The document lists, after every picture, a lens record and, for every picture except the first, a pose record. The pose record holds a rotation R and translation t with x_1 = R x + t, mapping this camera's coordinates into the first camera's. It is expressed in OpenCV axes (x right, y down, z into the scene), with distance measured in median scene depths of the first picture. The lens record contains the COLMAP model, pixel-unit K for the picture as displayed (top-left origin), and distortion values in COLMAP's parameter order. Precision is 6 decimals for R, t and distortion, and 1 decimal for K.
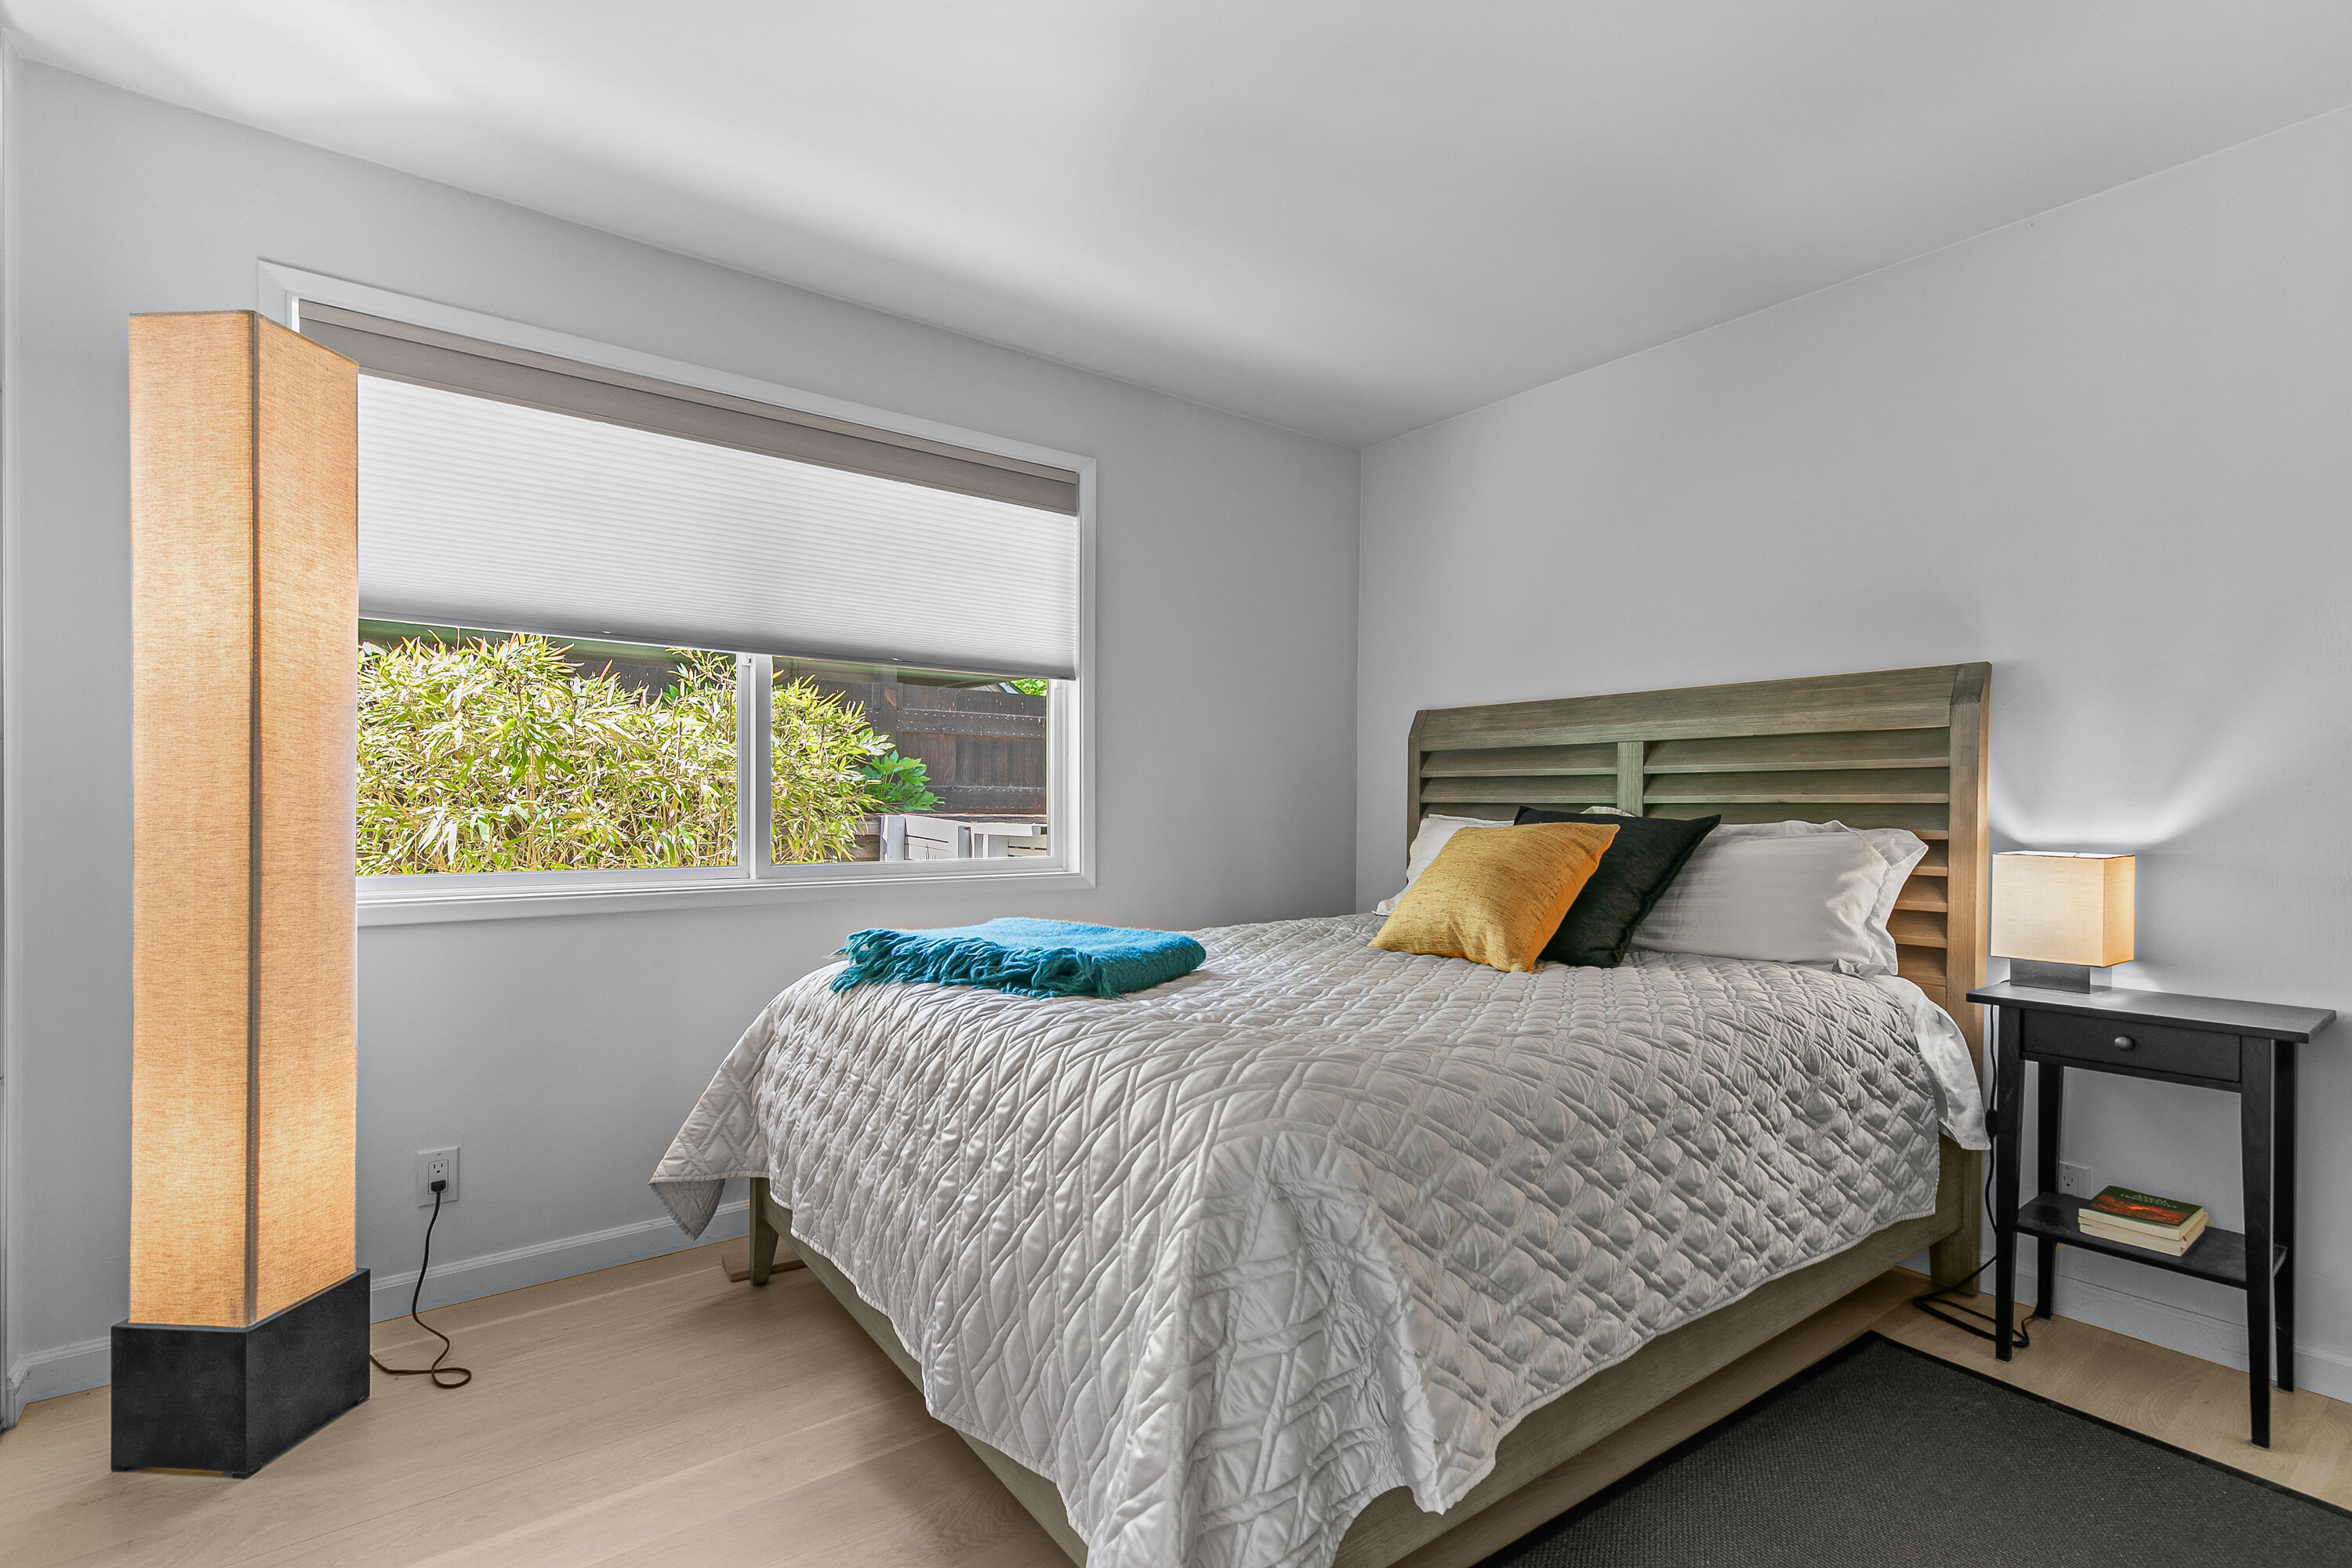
lens RADIAL K [[1072.9, 0, 1172.1], [0, 1072.9, 801.2], [0, 0, 1]] dist [0.000773, -0.000011]
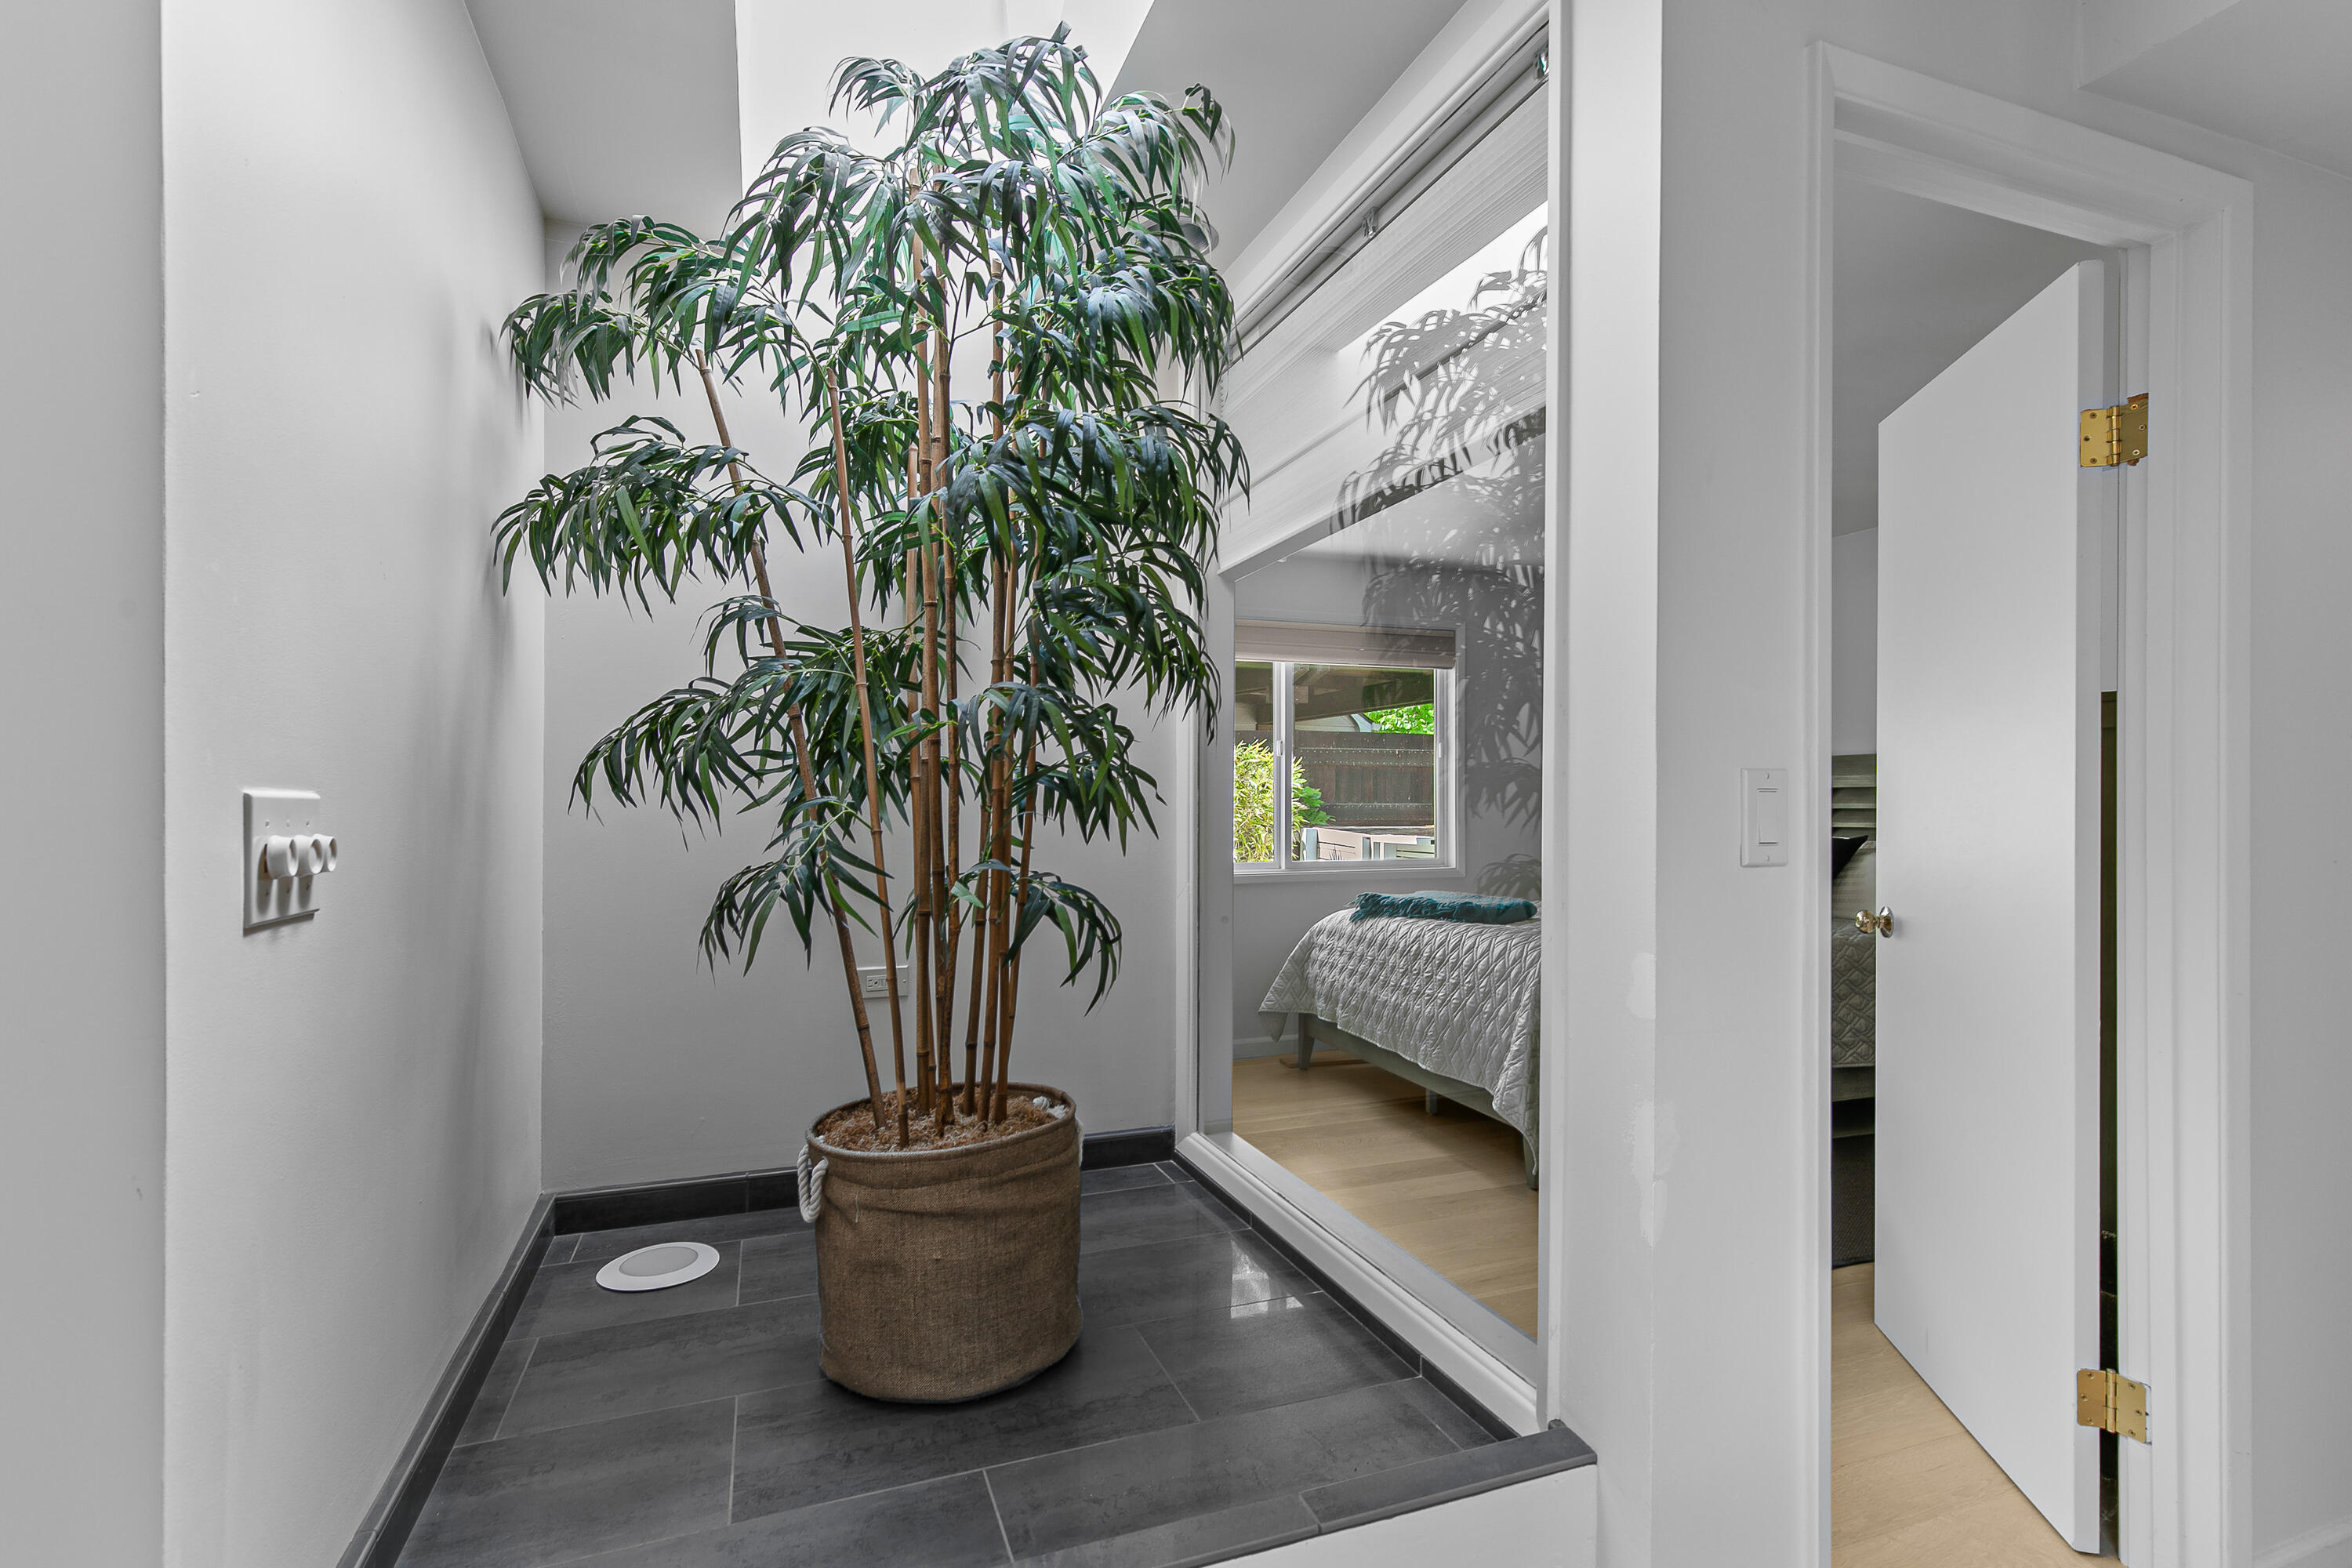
lens RADIAL K [[1072.9, 0, 1172.1], [0, 1072.9, 801.2], [0, 0, 1]] dist [0.000773, -0.000011]
pose [[0.958527, -0.005982, -0.284940, -0.053122], [0.006483, 0.999979, 0.000816, -0.066663], [0.284929, -0.002629, 0.958545, -1.186031]]
